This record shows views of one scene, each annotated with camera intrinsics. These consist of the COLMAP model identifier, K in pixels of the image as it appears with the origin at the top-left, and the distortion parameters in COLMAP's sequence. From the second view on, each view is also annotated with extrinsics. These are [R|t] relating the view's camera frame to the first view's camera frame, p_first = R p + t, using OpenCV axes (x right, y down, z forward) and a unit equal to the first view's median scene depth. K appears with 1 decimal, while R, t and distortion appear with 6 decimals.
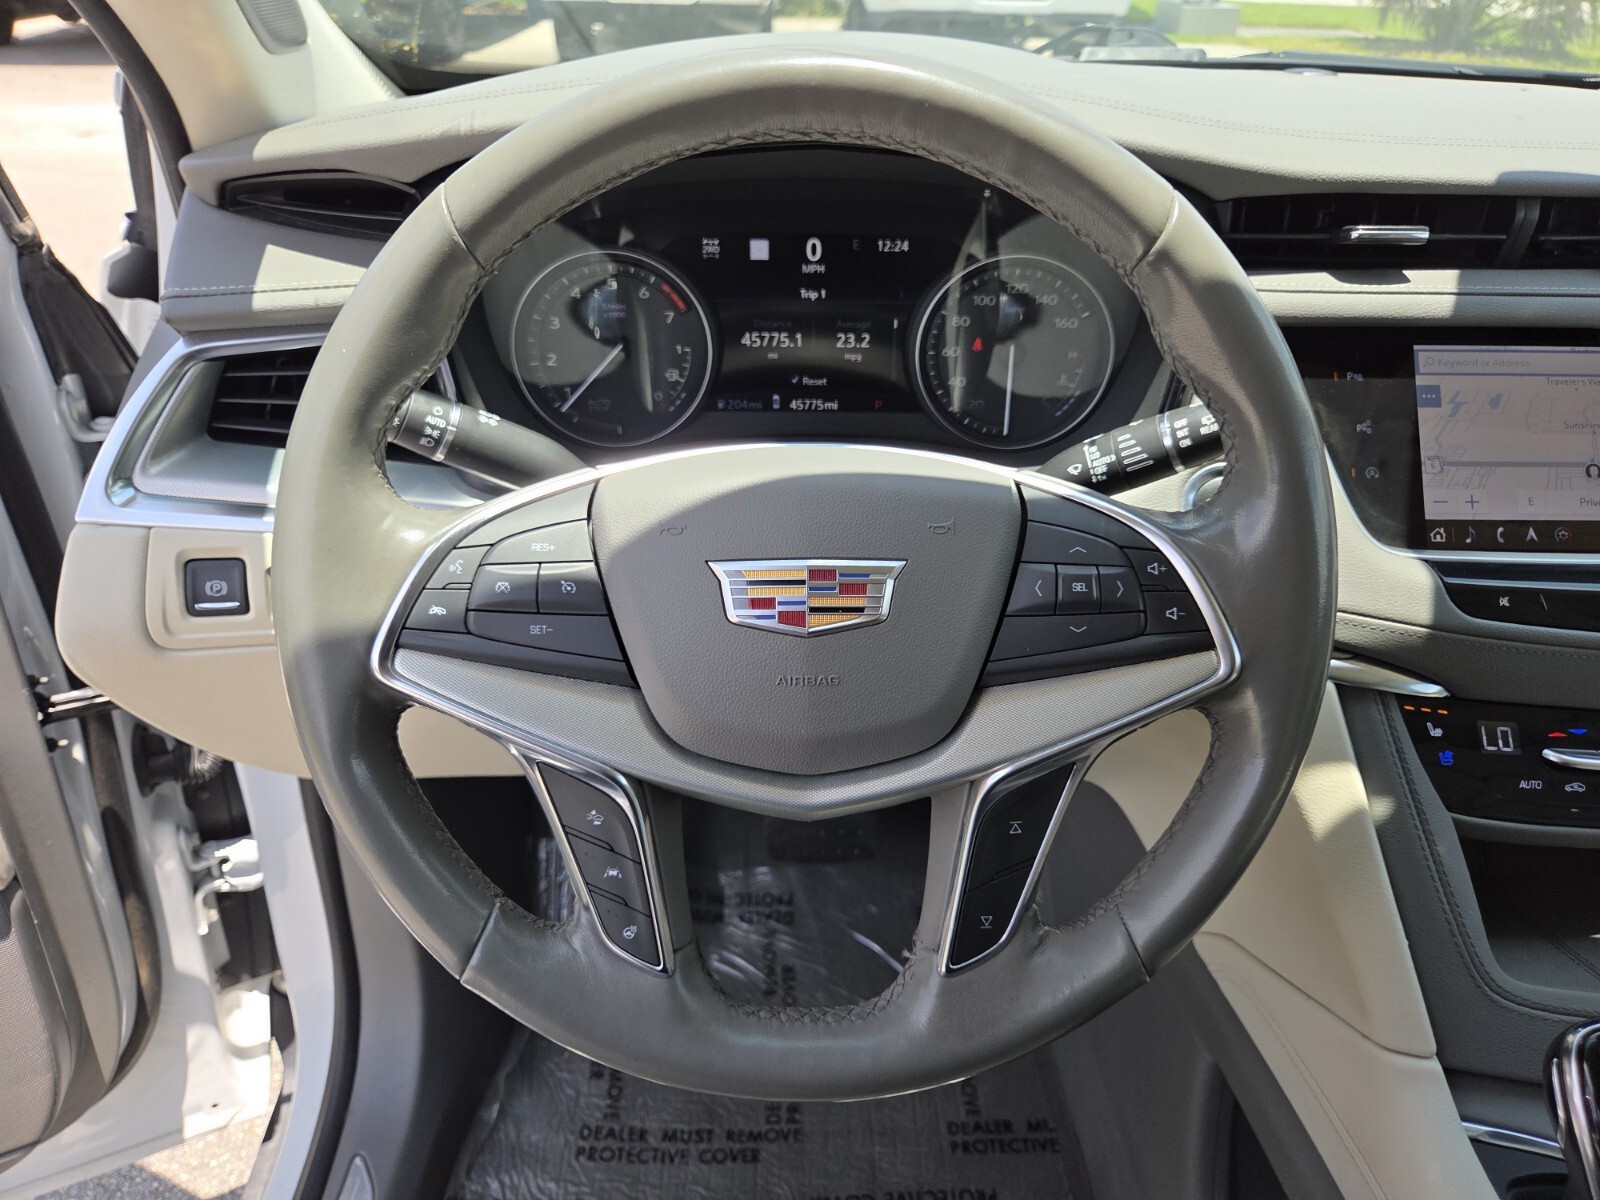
lens RADIAL K [[1096.0, 0, 812.1], [0, 1096.0, 592.5], [0, 0, 1]] dist [0.044320, -0.041562]
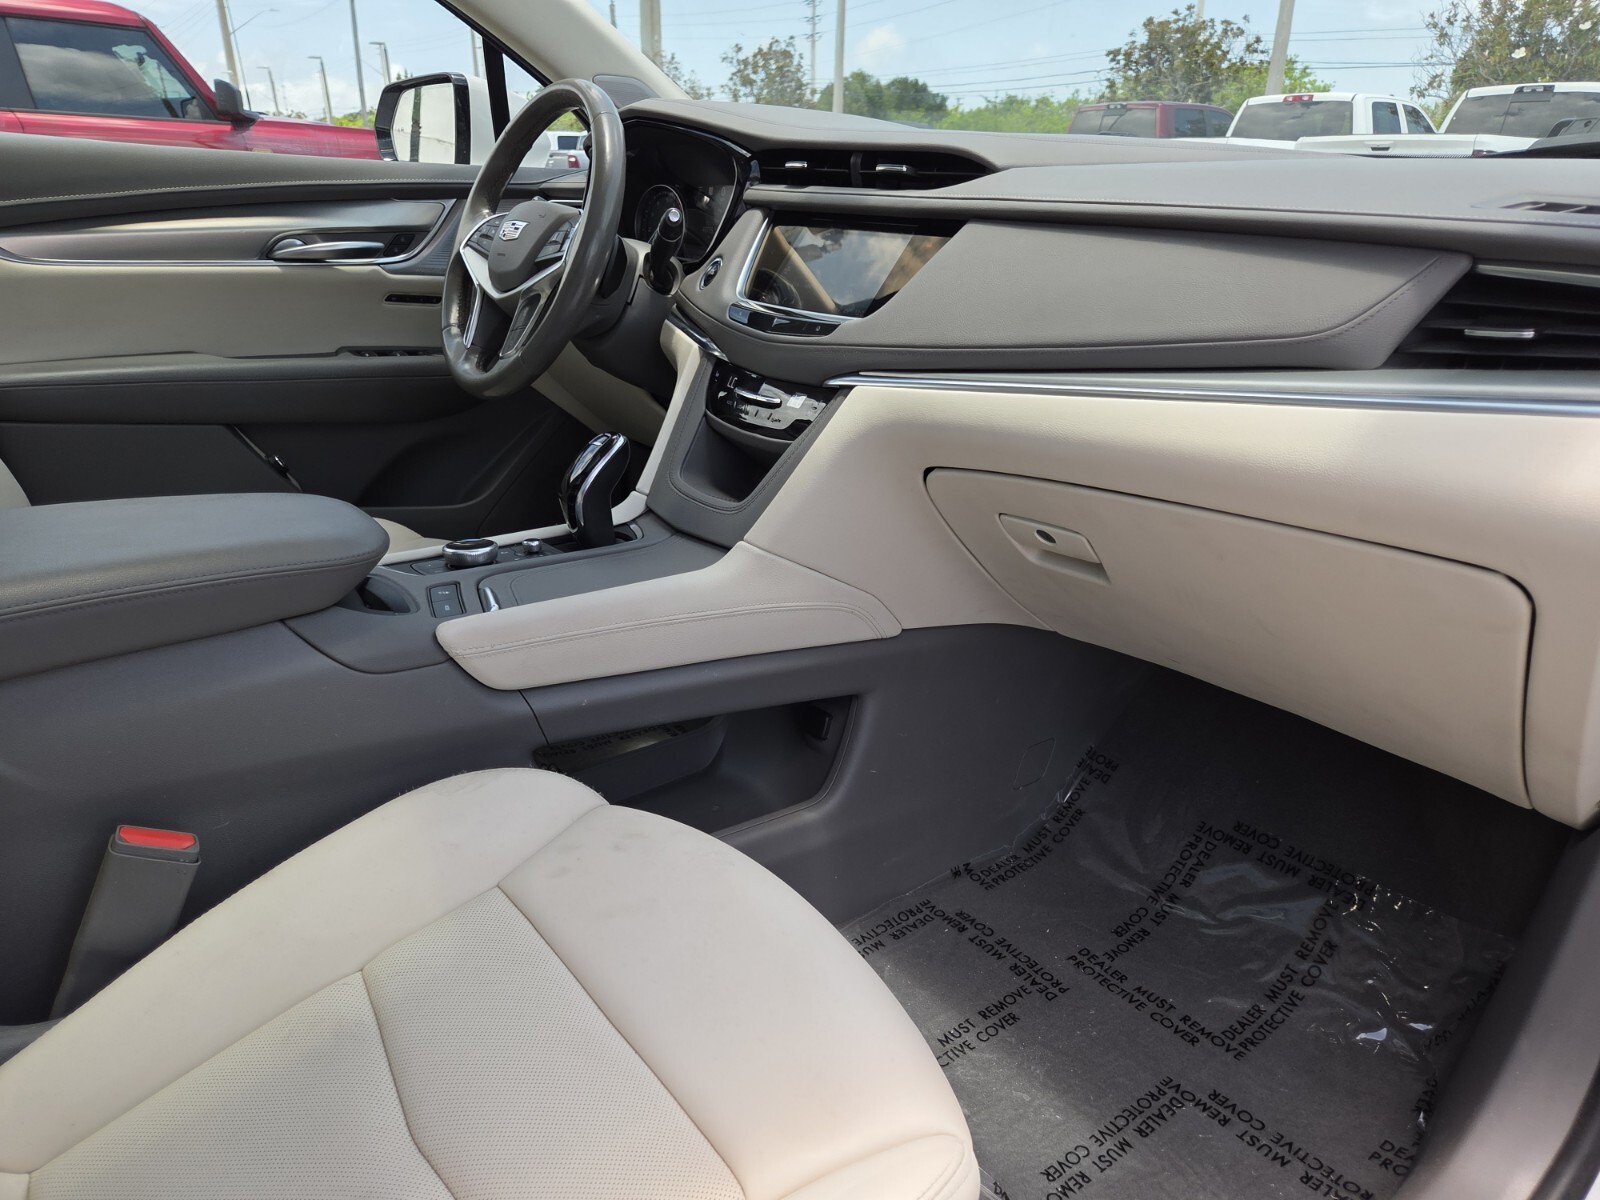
lens RADIAL K [[1096.0, 0, 799.7], [0, 1096.0, 608.4], [0, 0, 1]] dist [0.044320, -0.041562]
pose [[0.569605, 0.294990, -0.767158, 2.274690], [-0.434146, 0.900525, 0.023925, 0.388100], [0.697902, 0.319431, 0.641012, -0.126138]]
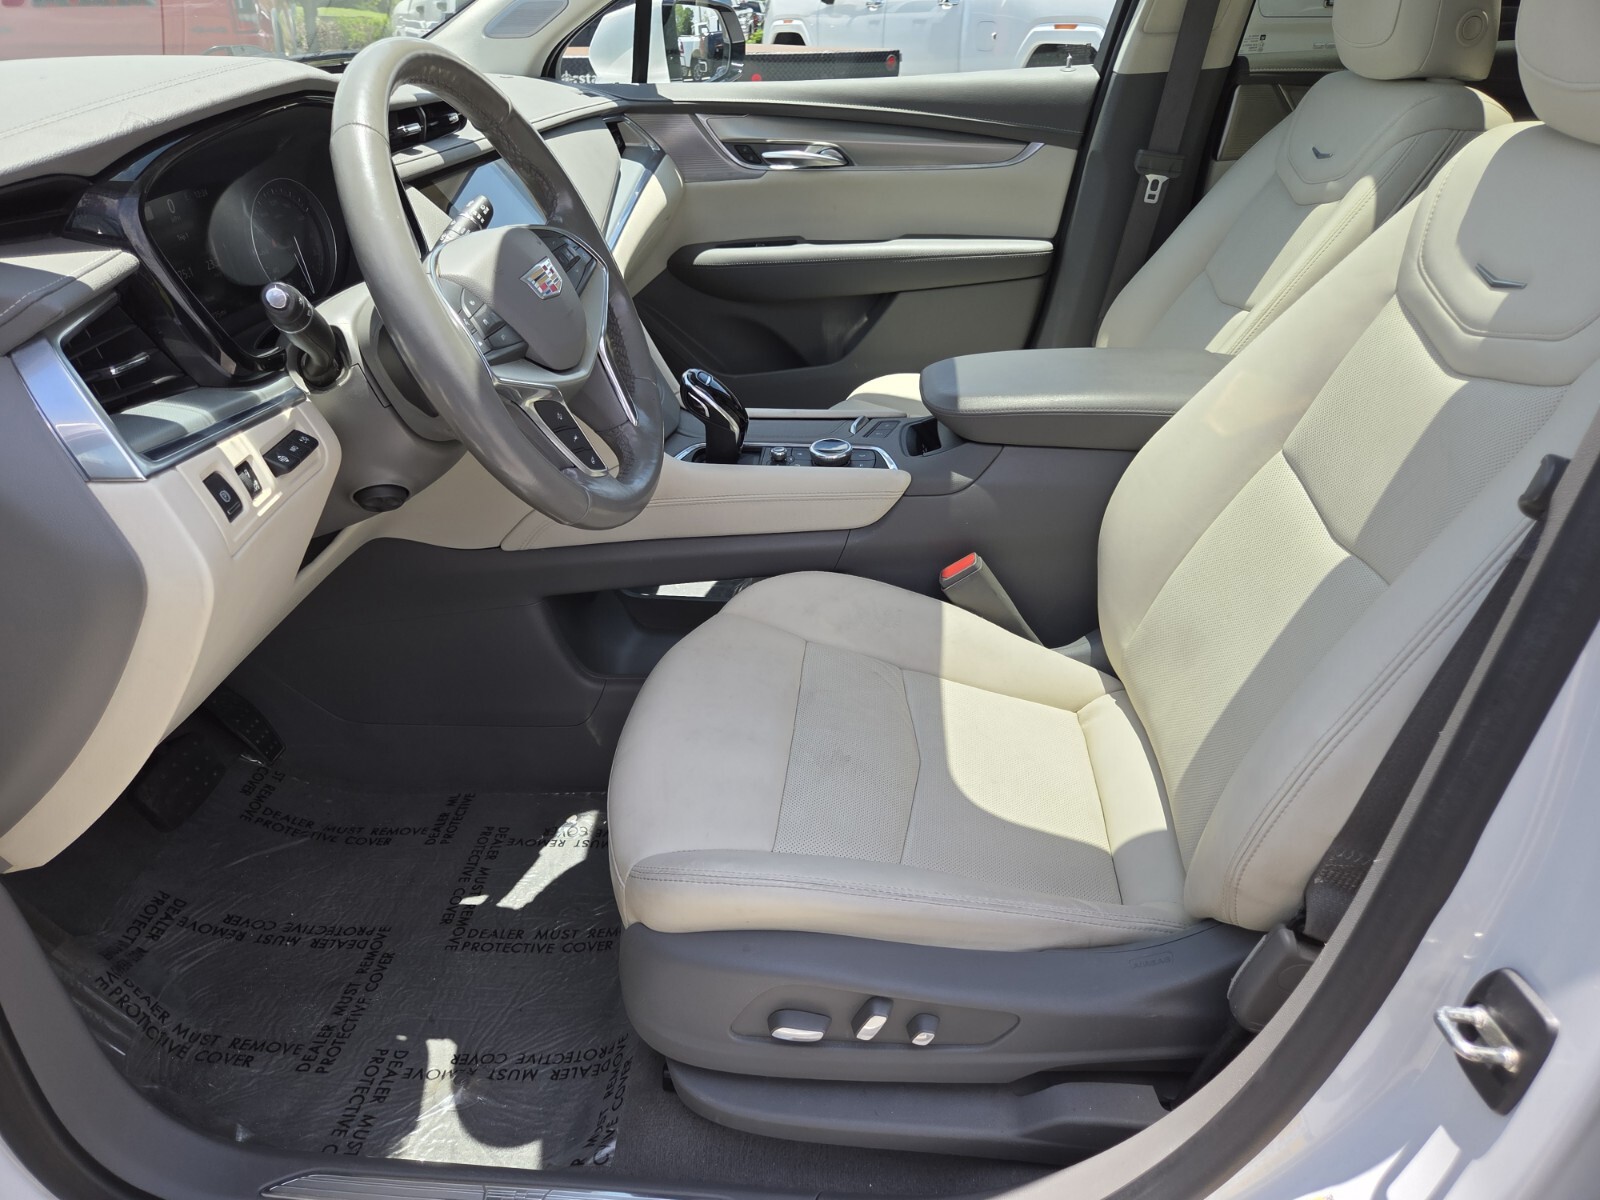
lens RADIAL K [[1096.0, 0, 808.2], [0, 1096.0, 578.3], [0, 0, 1]] dist [0.044320, -0.041562]
pose [[0.092841, -0.473221, 0.876038, -1.443914], [0.509129, 0.778678, 0.366672, -0.048829], [-0.855668, 0.411975, 0.313224, 0.069755]]
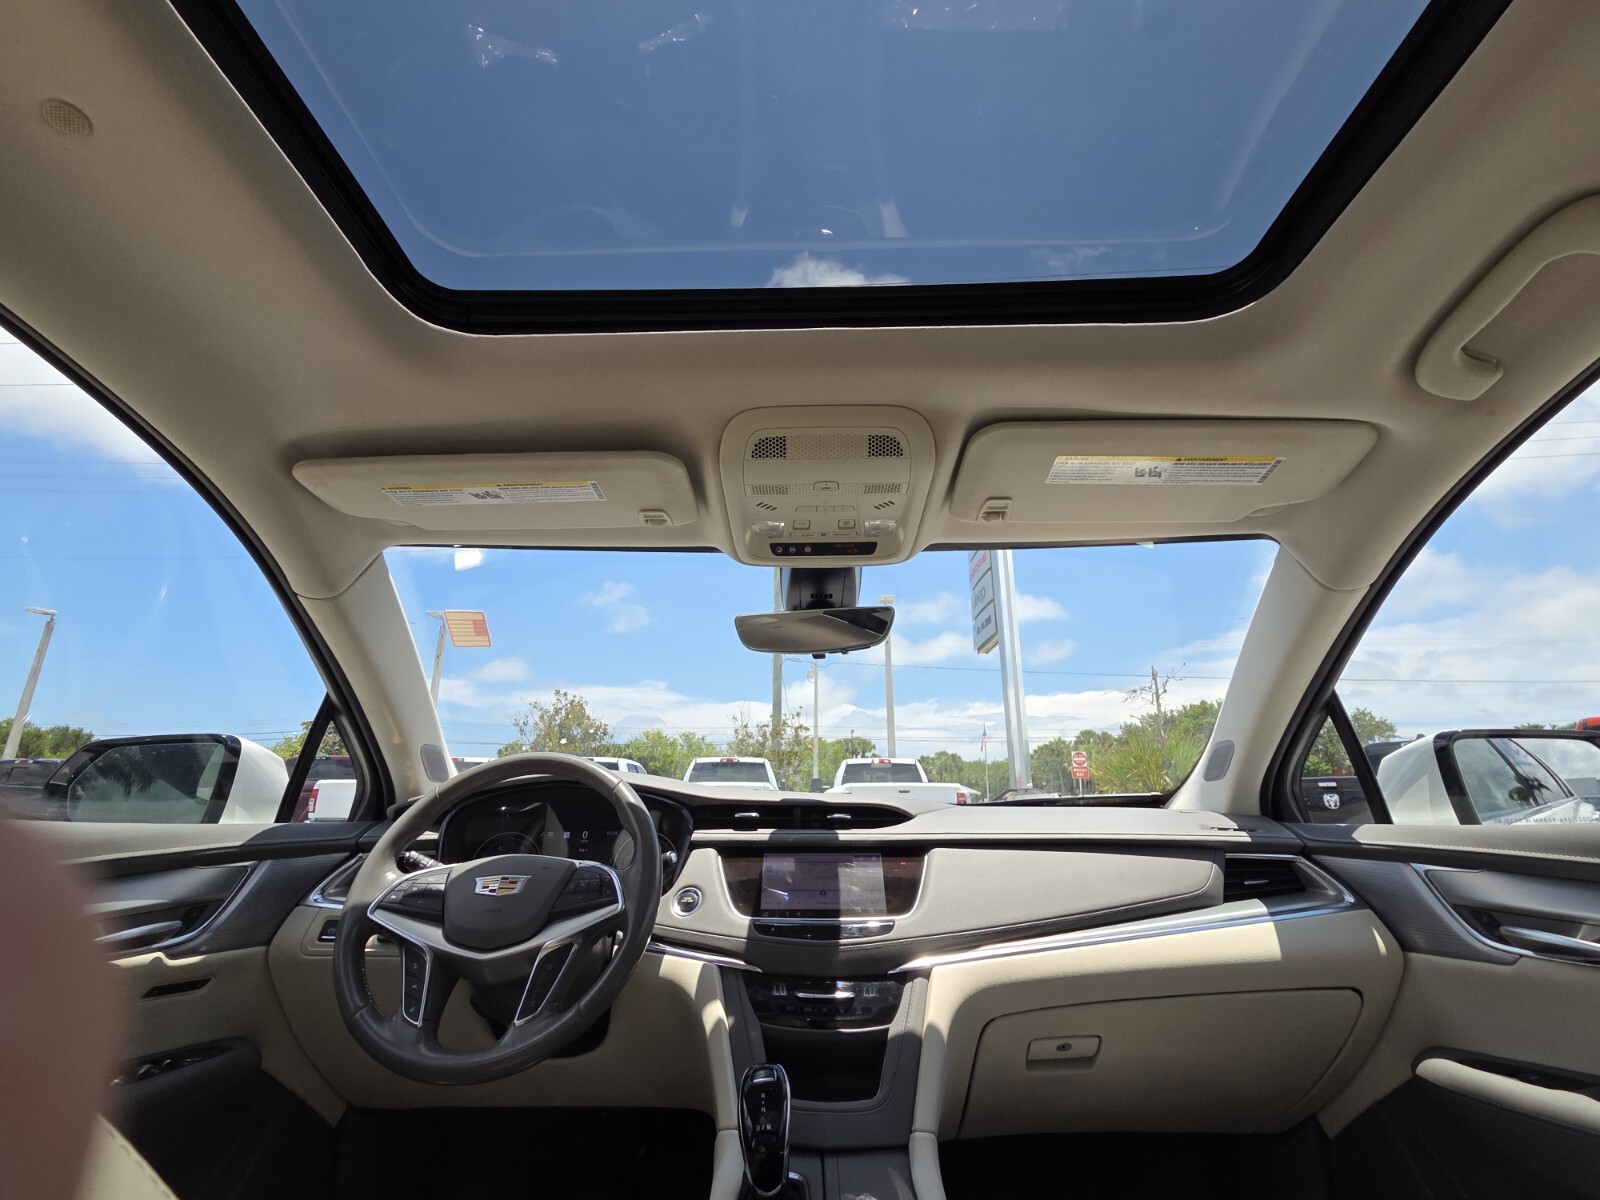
lens RADIAL K [[685.9, 0, 790.4], [0, 685.9, 604.5], [0, 0, 1]] dist [0.006943, -0.002347]
pose [[0.998800, -0.028881, -0.039565, 0.675392], [-0.009705, 0.675010, -0.737745, 0.657594], [0.048014, 0.737243, 0.673919, -0.703668]]
